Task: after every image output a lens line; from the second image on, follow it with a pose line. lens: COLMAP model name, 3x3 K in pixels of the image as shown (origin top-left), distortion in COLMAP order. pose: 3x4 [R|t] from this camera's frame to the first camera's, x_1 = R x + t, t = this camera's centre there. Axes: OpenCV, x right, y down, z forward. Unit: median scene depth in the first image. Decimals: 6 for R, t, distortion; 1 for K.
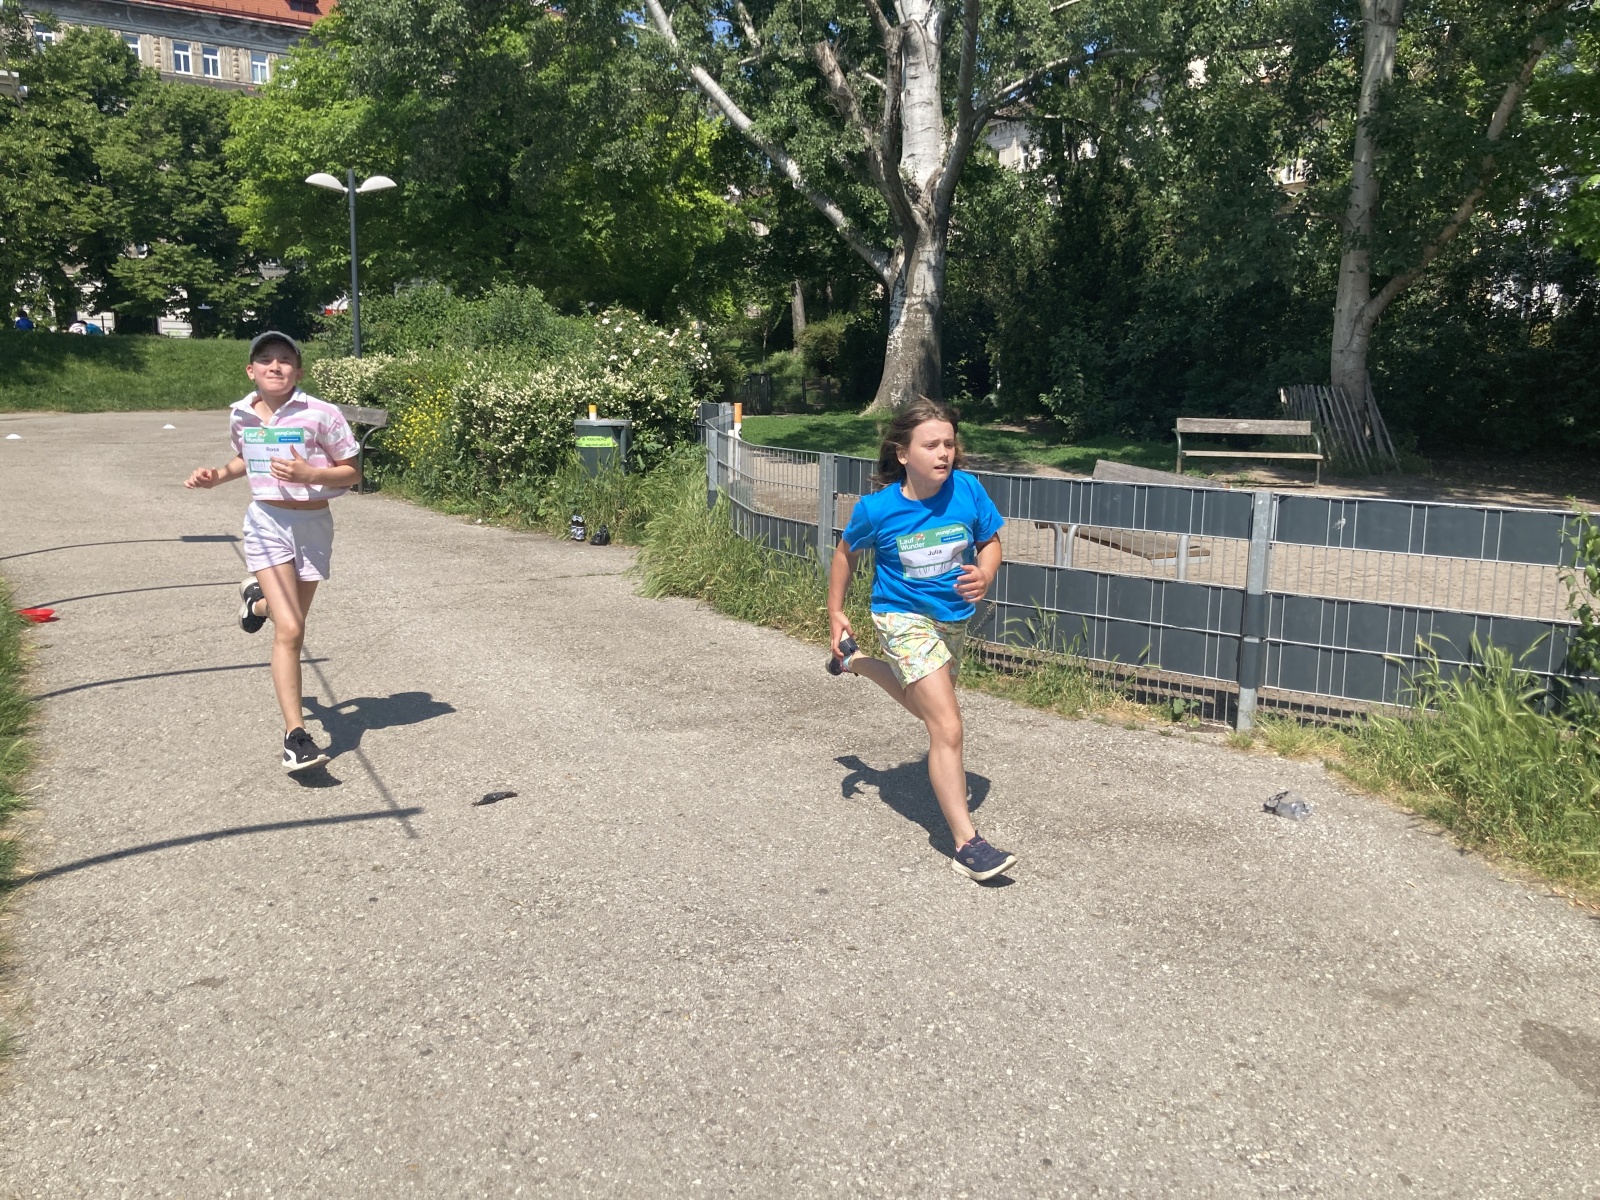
lens RADIAL K [[1347.7, 0, 782.3], [0, 1347.7, 519.9], [0, 0, 1]] dist [0.043194, -0.028819]
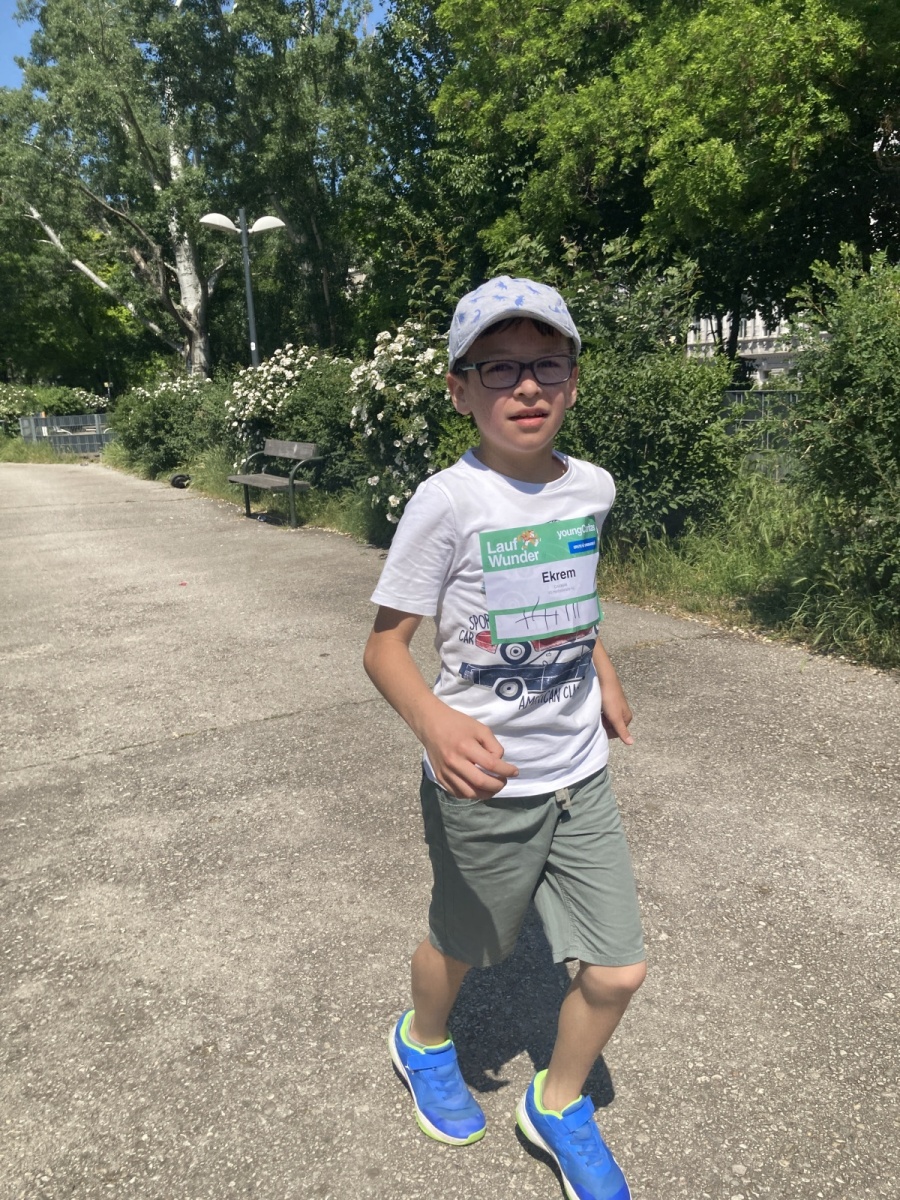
lens RADIAL K [[1010.8, 0, 473.5], [0, 1010.8, 551.4], [0, 0, 1]] dist [0.043194, -0.028819]
pose [[0.978735, -0.108910, 0.173827, 0.347122], [0.102535, 0.993699, 0.045271, 0.160383], [-0.177663, -0.026485, 0.983735, -1.055475]]
